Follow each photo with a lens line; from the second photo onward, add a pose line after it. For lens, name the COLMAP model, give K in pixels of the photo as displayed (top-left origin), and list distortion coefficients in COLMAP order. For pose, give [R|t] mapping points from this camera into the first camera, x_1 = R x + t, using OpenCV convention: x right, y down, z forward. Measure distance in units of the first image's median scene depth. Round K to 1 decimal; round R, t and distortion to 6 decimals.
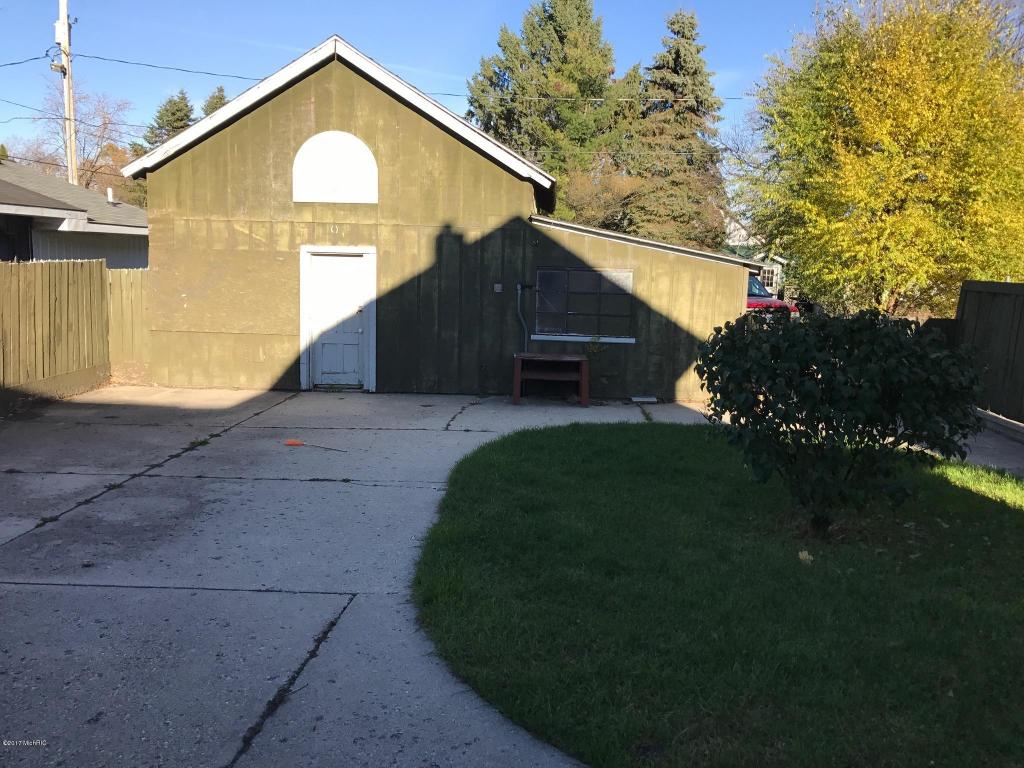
lens RADIAL K [[842.1, 0, 501.0], [0, 842.1, 383.5], [0, 0, 1]] dist [0.044663, -0.062834]
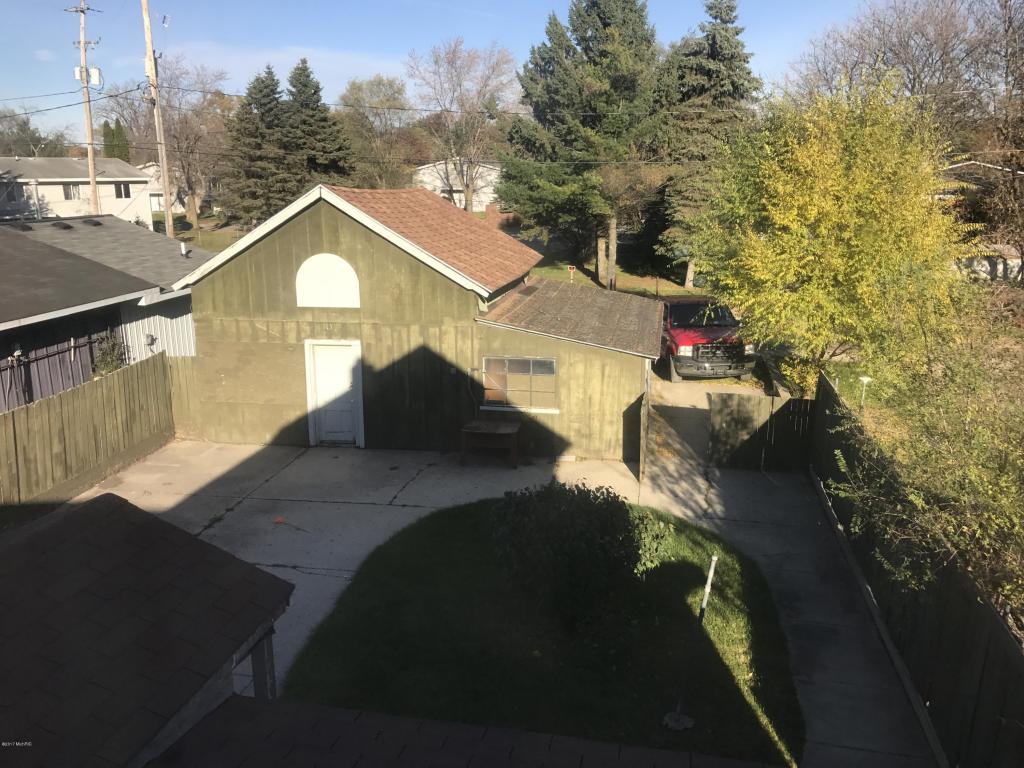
lens RADIAL K [[842.1, 0, 519.1], [0, 842.1, 382.5], [0, 0, 1]] dist [0.044663, -0.062834]
pose [[0.993686, -0.001568, -0.112184, 0.241040], [0.013189, 0.994602, 0.102925, -0.226625], [0.111417, -0.103754, 0.988343, -0.267552]]
